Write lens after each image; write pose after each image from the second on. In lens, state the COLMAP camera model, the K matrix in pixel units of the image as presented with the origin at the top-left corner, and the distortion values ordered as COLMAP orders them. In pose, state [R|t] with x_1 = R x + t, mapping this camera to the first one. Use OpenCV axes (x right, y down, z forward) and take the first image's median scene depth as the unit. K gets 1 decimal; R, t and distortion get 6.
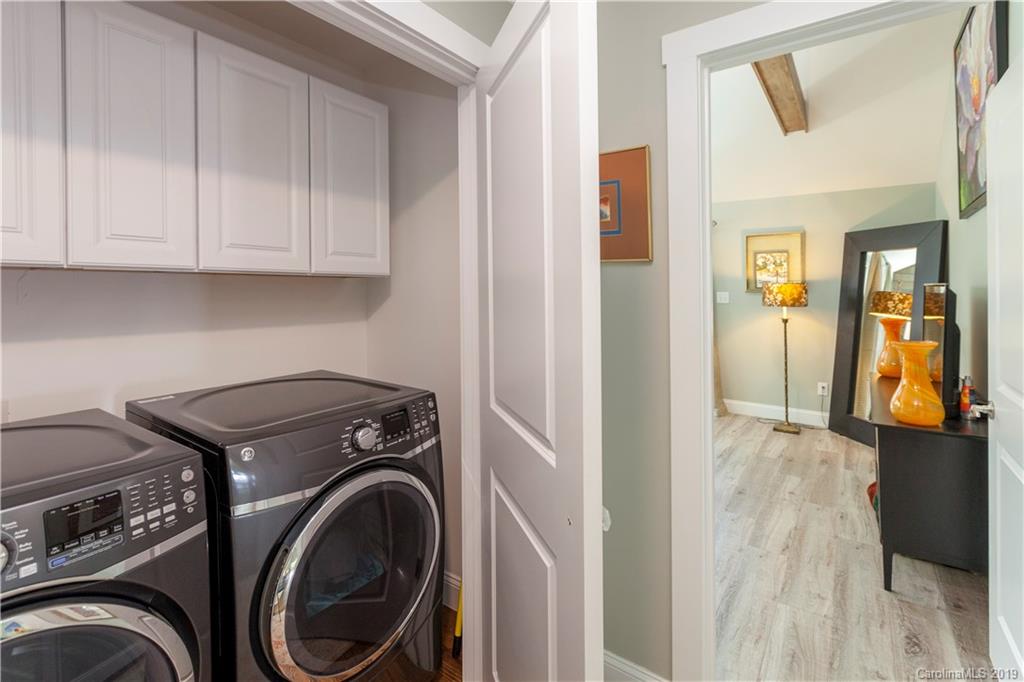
lens RADIAL K [[471.7, 0, 504.5], [0, 471.7, 273.6], [0, 0, 1]] dist [-0.001789, -0.000322]
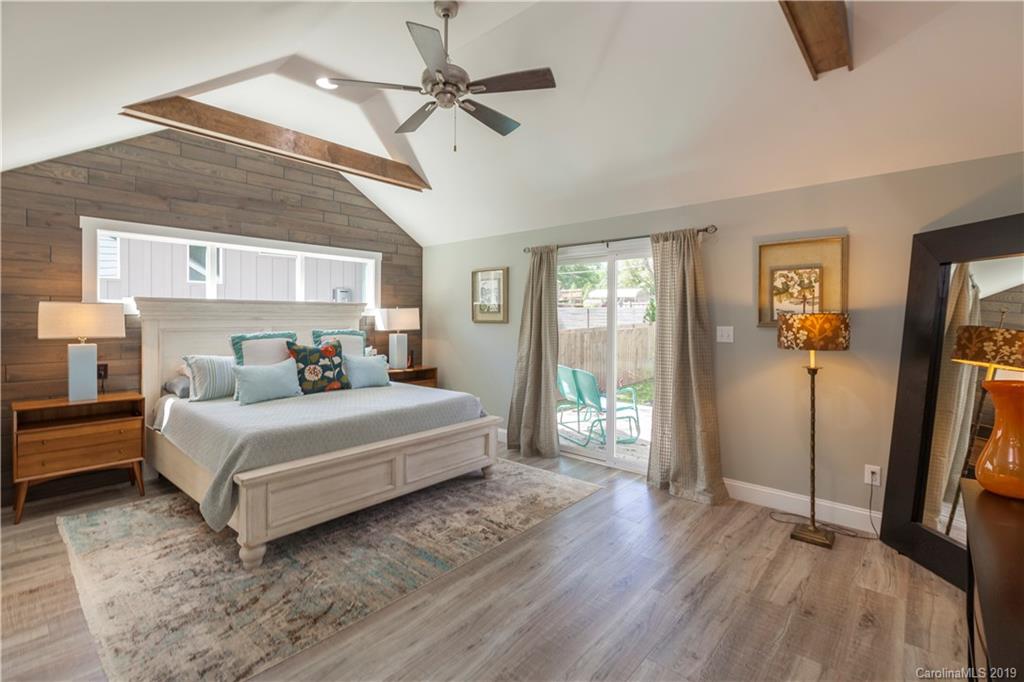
lens RADIAL K [[464.8, 0, 502.7], [0, 464.8, 318.7], [0, 0, 1]] dist [0.000909, -0.004669]
pose [[0.995797, -0.001066, -0.091579, 0.226982], [0.003567, 0.999625, 0.027150, 0.008535], [0.091515, -0.027363, 0.995428, 0.322956]]
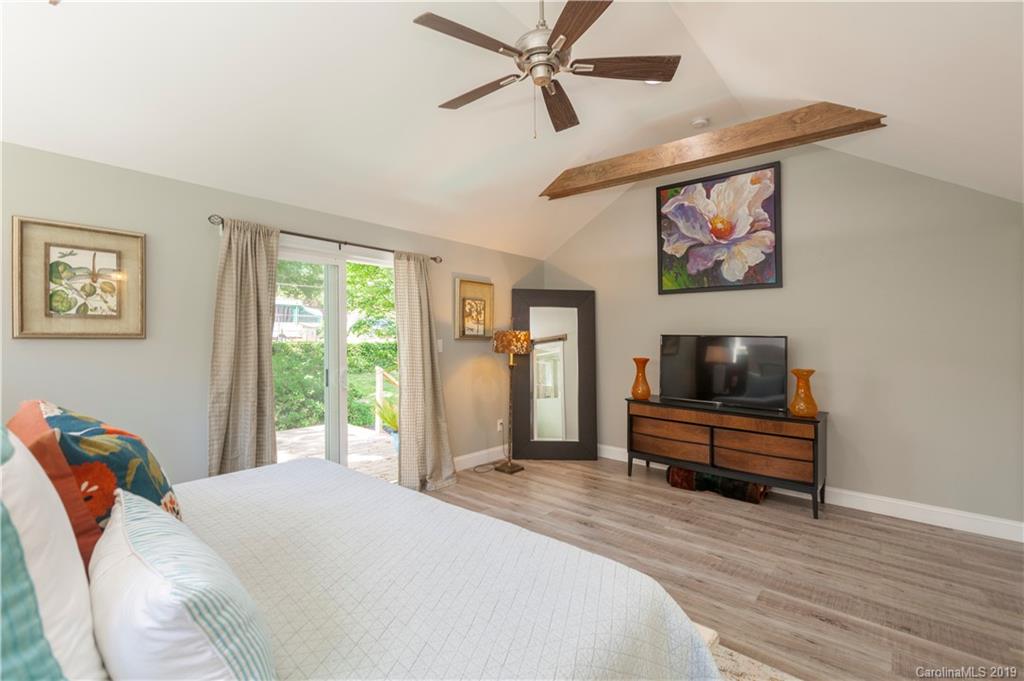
lens RADIAL K [[463.0, 0, 486.3], [0, 463.0, 333.1], [0, 0, 1]] dist [0.000282, -0.000093]
pose [[0.093012, 0.003660, 0.995658, -0.438480], [-0.035187, 0.999381, -0.000386, 0.027439], [-0.995043, -0.034998, 0.093083, 0.960989]]
